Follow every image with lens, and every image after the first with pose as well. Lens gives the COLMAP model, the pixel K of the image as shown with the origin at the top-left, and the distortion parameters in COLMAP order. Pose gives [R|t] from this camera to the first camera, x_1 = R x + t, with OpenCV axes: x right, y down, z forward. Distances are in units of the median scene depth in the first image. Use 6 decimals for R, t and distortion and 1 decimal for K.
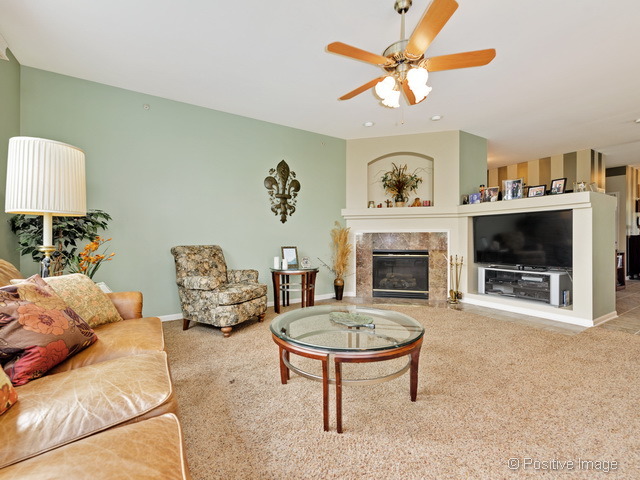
lens RADIAL K [[284.9, 0, 322.4], [0, 284.9, 238.2], [0, 0, 1]] dist [0.005242, -0.002211]
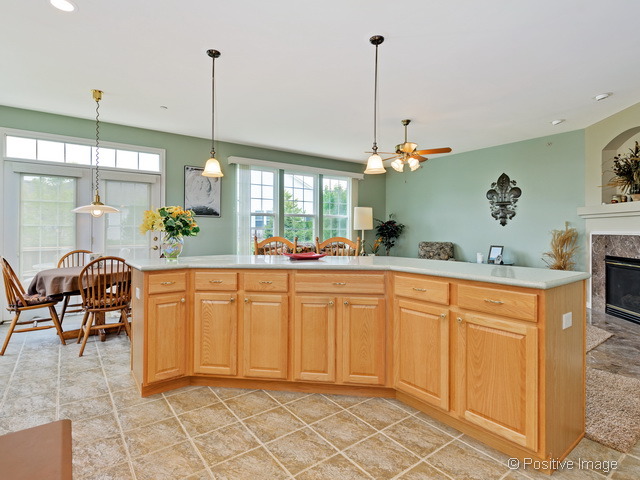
lens RADIAL K [[337.6, 0, 319.9], [0, 337.6, 230.3], [0, 0, 1]] dist [-0.001033, 0.000845]
pose [[0.082485, 0.002462, -0.996589, 1.170525], [0.003939, 0.999988, 0.002797, -0.040471], [0.996584, -0.004157, 0.082475, 0.113598]]
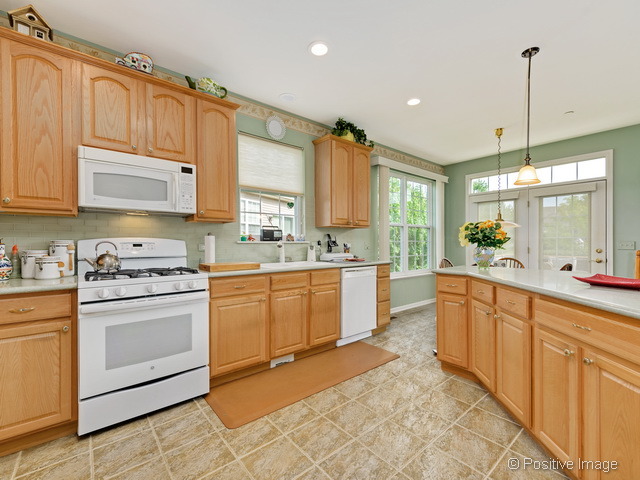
lens RADIAL K [[284.9, 0, 324.7], [0, 284.9, 245.6], [0, 0, 1]] dist [0.005242, -0.002211]
pose [[-0.990715, 0.007068, -0.135772, 0.941285], [0.006083, 0.999952, 0.007663, -0.039540], [0.135820, 0.006766, -0.990710, 0.422200]]
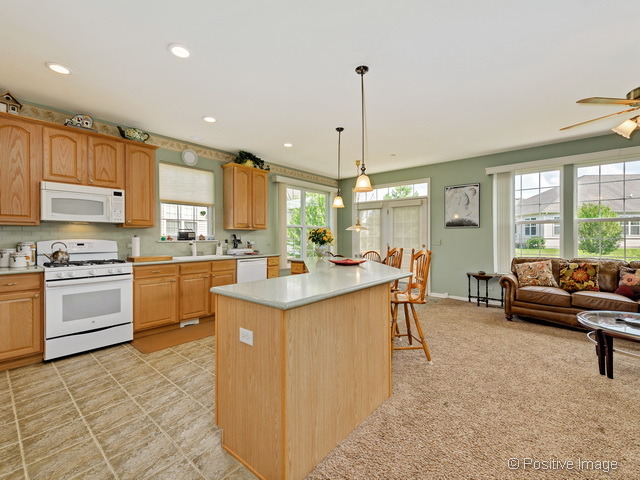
lens RADIAL K [[284.9, 0, 316.2], [0, 284.9, 237.9], [0, 0, 1]] dist [0.005242, -0.002211]
pose [[-0.959074, 0.006774, -0.283076, 0.821340], [0.006935, 0.999976, 0.000434, -0.052114], [0.283072, -0.001547, -0.959097, 0.769724]]
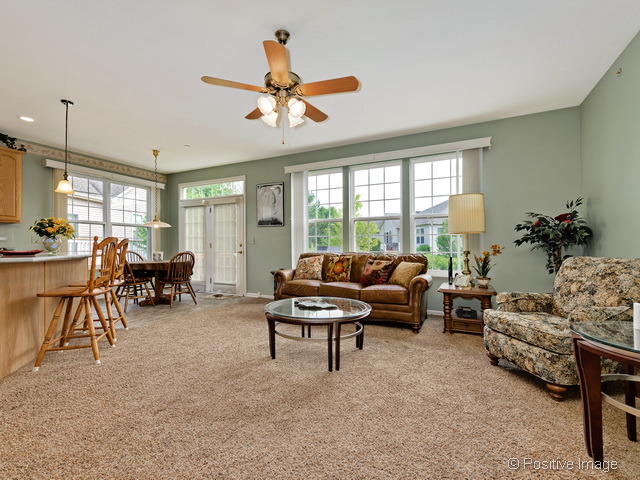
lens RADIAL K [[291.3, 0, 318.2], [0, 291.3, 249.5], [0, 0, 1]] dist [0.007676, -0.000804]
pose [[-0.855375, 0.010633, -0.517900, 0.354806], [0.006378, 0.999930, 0.009995, -0.002648], [0.517970, 0.005246, -0.855383, 0.946894]]
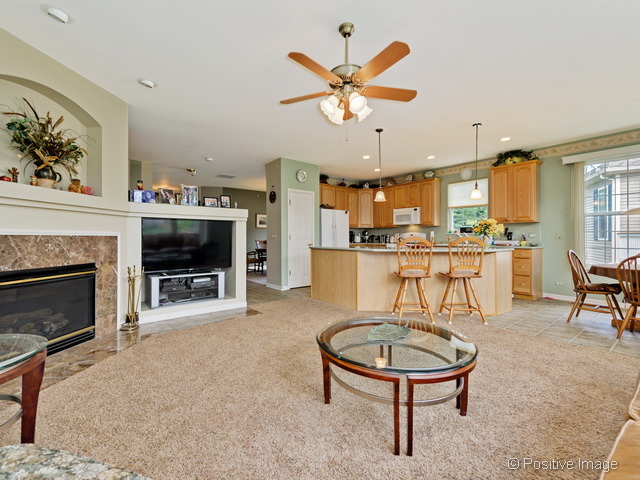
lens RADIAL K [[284.9, 0, 308.7], [0, 284.9, 232.9], [0, 0, 1]] dist [0.005242, -0.002211]
pose [[-0.105592, 0.020508, 0.994198, -0.349418], [-0.003108, 0.999776, -0.020953, -0.015155], [-0.994405, -0.005303, -0.105505, 0.606134]]
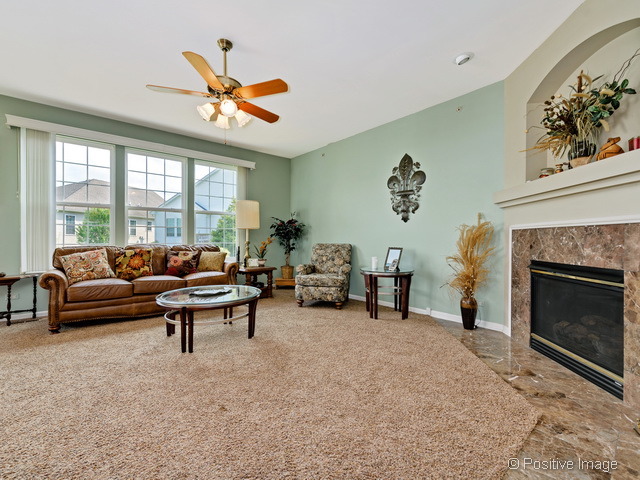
lens RADIAL K [[284.9, 0, 321.2], [0, 284.9, 239.5], [0, 0, 1]] dist [0.005242, -0.002211]
pose [[0.149915, 0.005151, -0.988685, 0.712578], [0.000809, 0.999985, 0.005333, -0.001574], [0.988699, -0.001599, 0.149909, 0.572657]]
